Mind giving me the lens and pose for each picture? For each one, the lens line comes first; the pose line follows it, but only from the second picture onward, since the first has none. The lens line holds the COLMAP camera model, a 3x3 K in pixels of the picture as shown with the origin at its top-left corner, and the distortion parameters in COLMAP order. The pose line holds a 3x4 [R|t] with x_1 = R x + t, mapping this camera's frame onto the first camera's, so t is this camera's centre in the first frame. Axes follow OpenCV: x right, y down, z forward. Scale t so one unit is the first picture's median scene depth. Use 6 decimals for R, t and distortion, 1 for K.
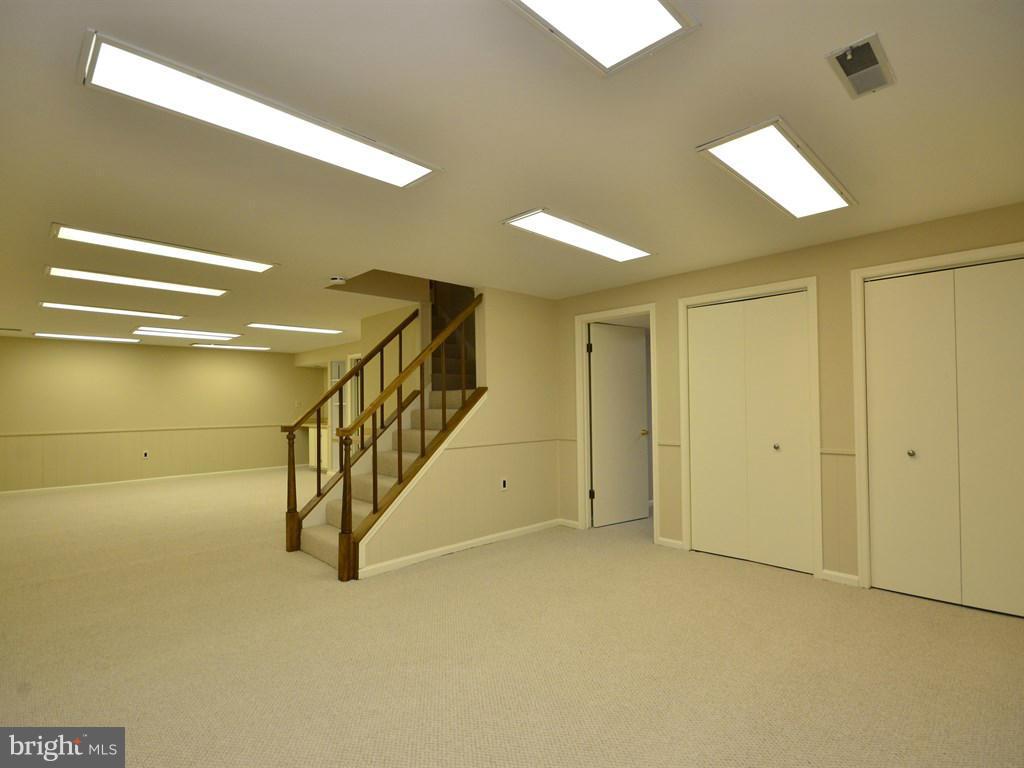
lens RADIAL K [[506.0, 0, 514.5], [0, 506.0, 397.9], [0, 0, 1]] dist [-0.002221, -0.001401]
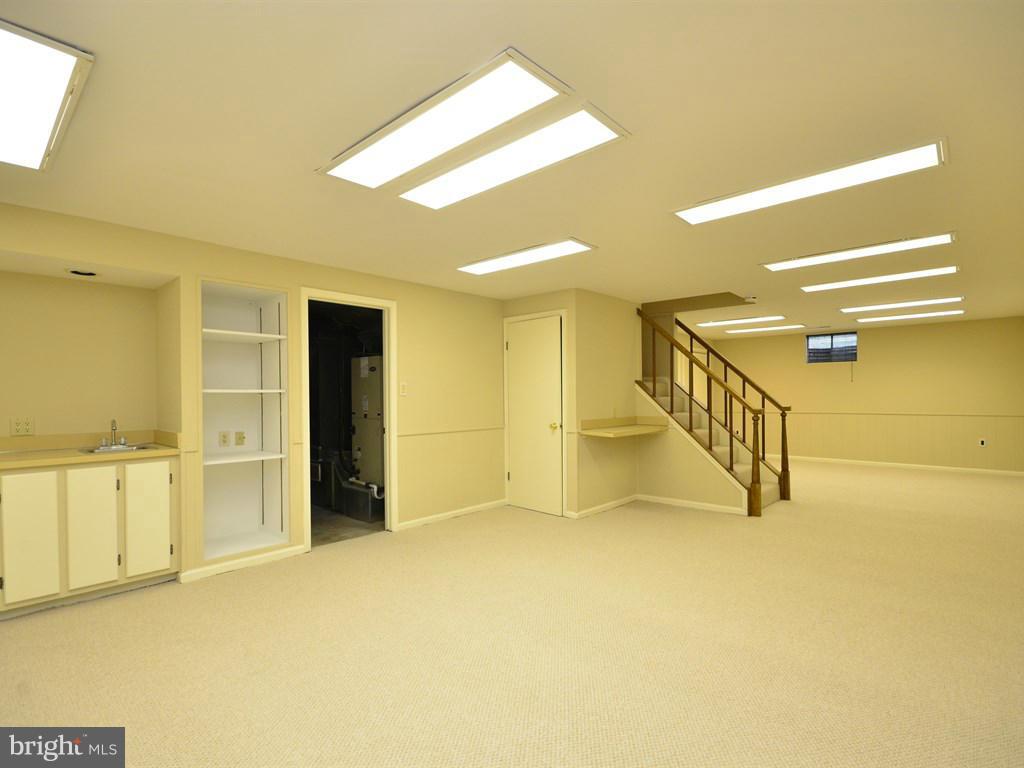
lens RADIAL K [[507.0, 0, 514.0], [0, 507.0, 408.5], [0, 0, 1]] dist [0.013472, -0.000126]
pose [[-0.051678, -0.009180, 0.998622, -0.940187], [-0.009031, 0.999921, 0.008724, 0.026167], [-0.998623, -0.008568, -0.051757, 0.956830]]
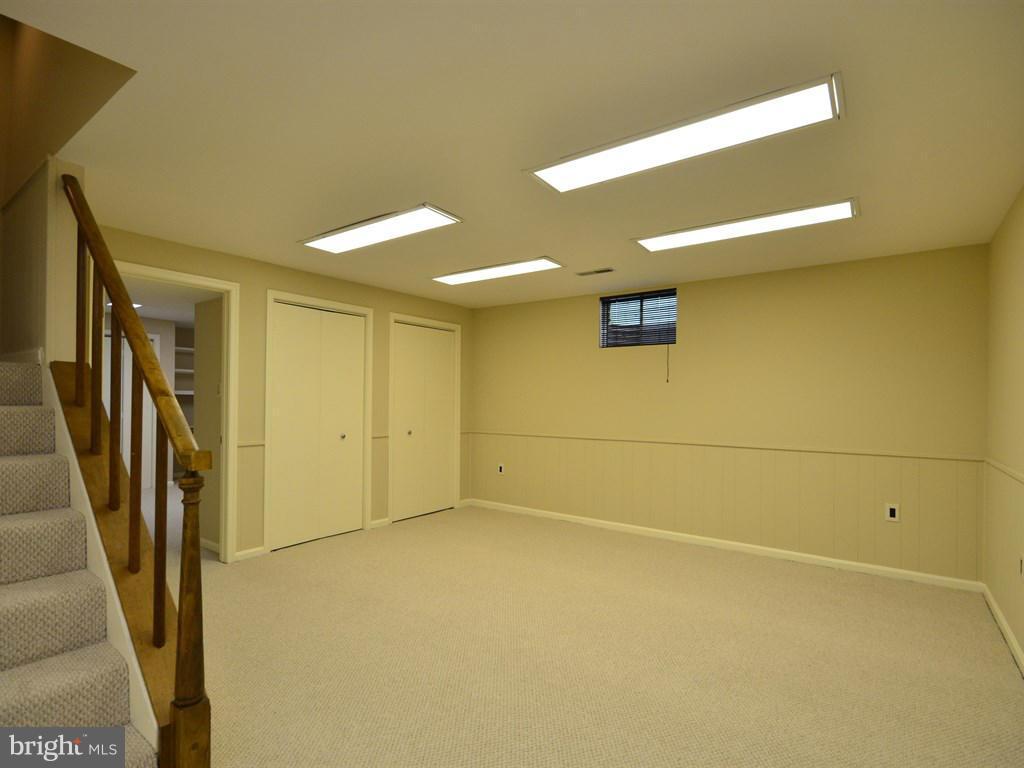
lens RADIAL K [[506.0, 0, 514.5], [0, 506.0, 397.9], [0, 0, 1]] dist [-0.002221, -0.001401]
pose [[-0.158716, 0.016016, 0.987194, -0.773337], [-0.019389, 0.999625, -0.019335, 0.018865], [-0.987134, -0.022210, -0.158346, 0.789669]]
